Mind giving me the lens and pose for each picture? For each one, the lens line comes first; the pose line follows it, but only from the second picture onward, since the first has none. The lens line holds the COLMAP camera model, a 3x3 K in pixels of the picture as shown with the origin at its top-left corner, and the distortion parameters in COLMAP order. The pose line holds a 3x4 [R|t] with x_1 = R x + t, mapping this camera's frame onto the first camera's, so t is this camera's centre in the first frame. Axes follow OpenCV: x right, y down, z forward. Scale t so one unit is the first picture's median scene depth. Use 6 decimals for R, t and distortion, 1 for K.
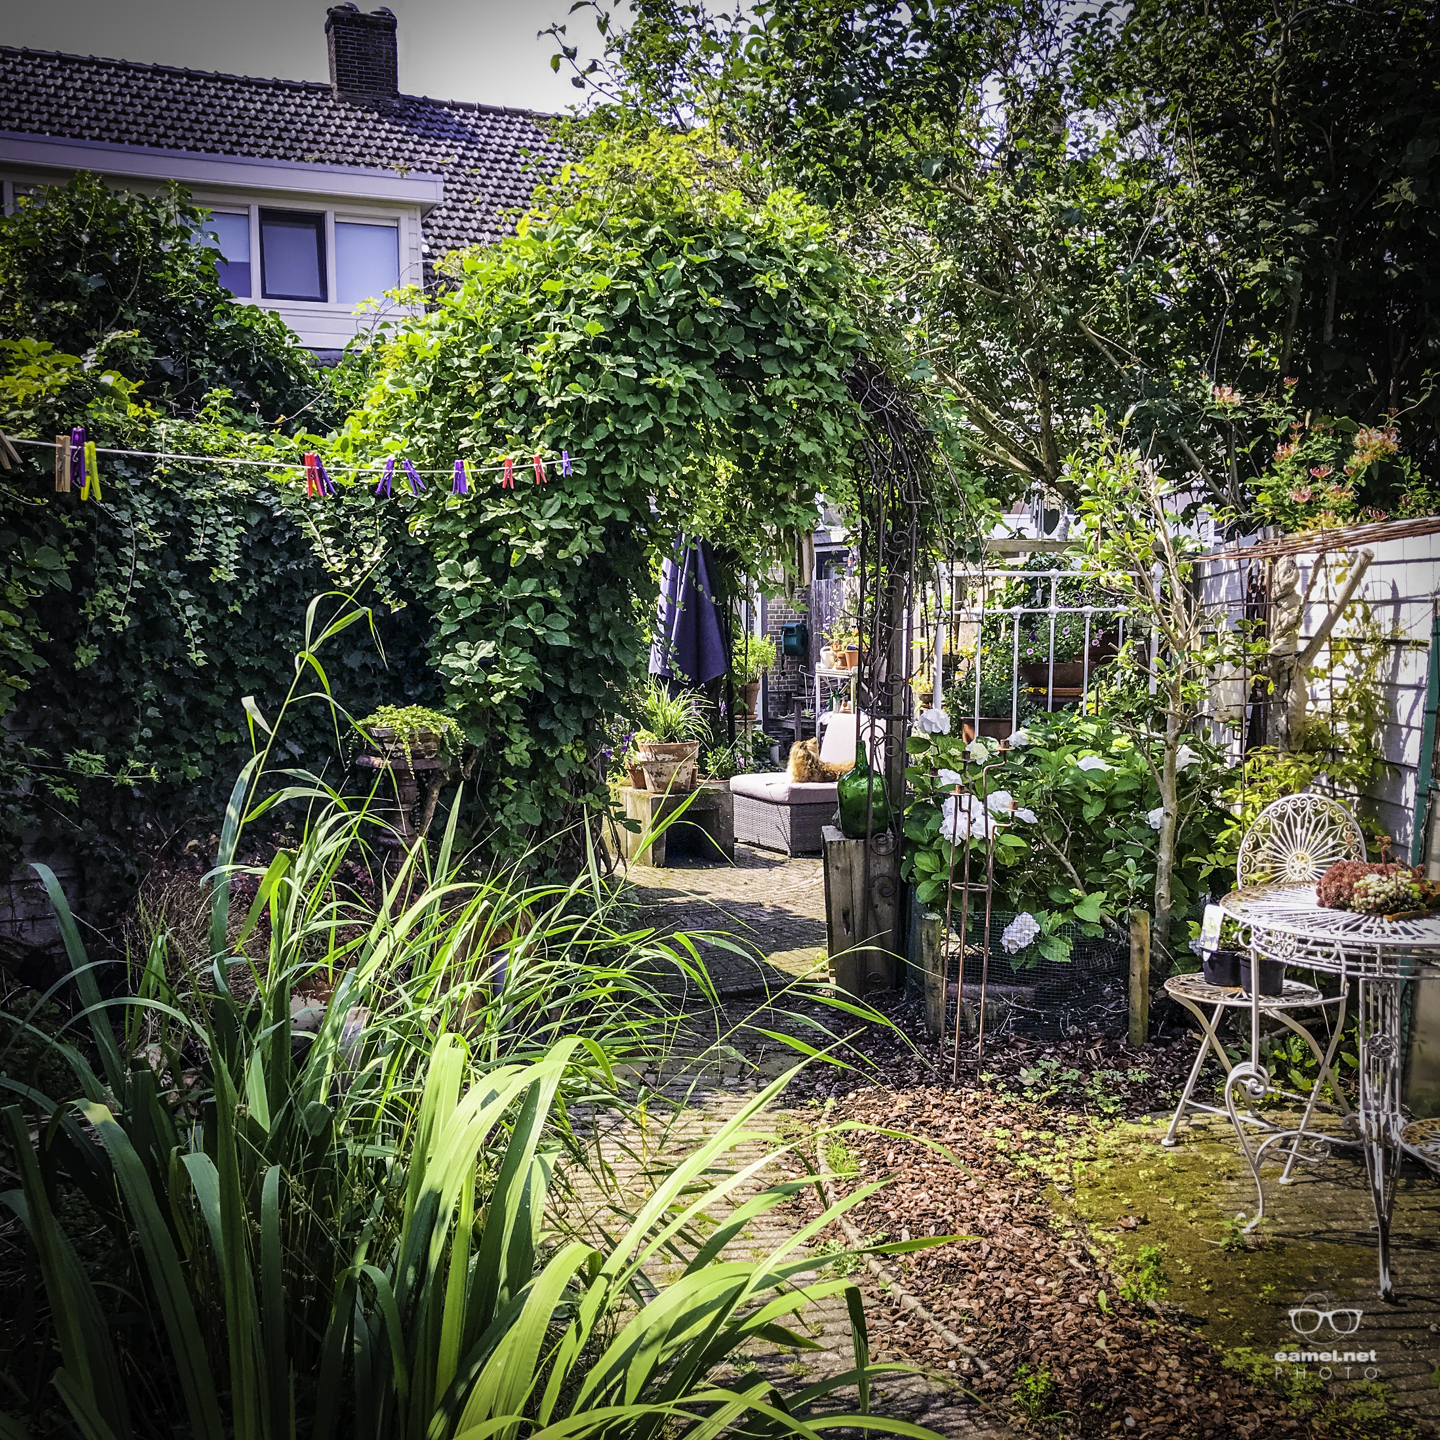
lens RADIAL K [[1474.5, 0, 720.0], [0, 1474.5, 720.0], [0, 0, 1]] dist [0.007060, 0.003446]
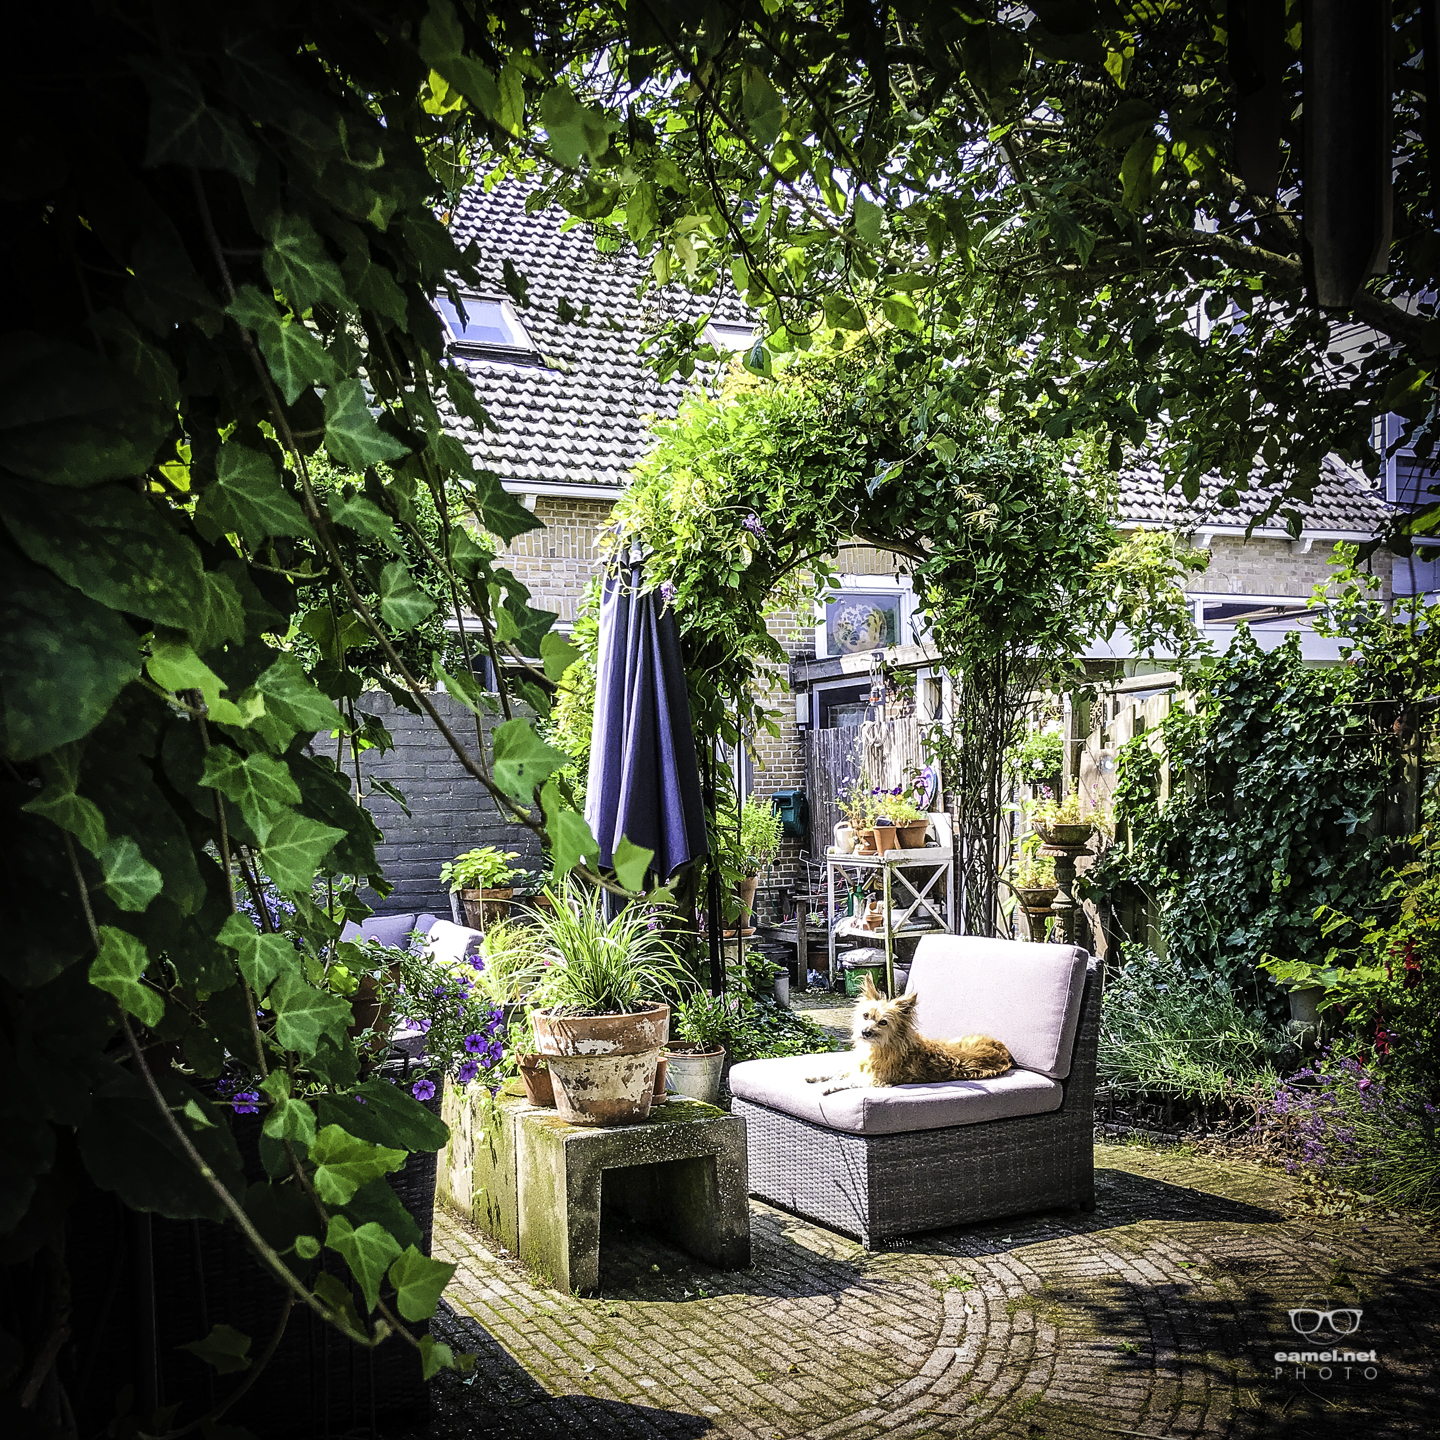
lens RADIAL K [[1474.5, 0, 720.0], [0, 1474.5, 720.0], [0, 0, 1]] dist [0.007060, 0.003446]
pose [[0.999314, -0.016195, 0.033317, -0.011371], [0.020412, 0.991249, -0.130415, -0.012700], [-0.030914, 0.131005, 0.990900, 0.482907]]
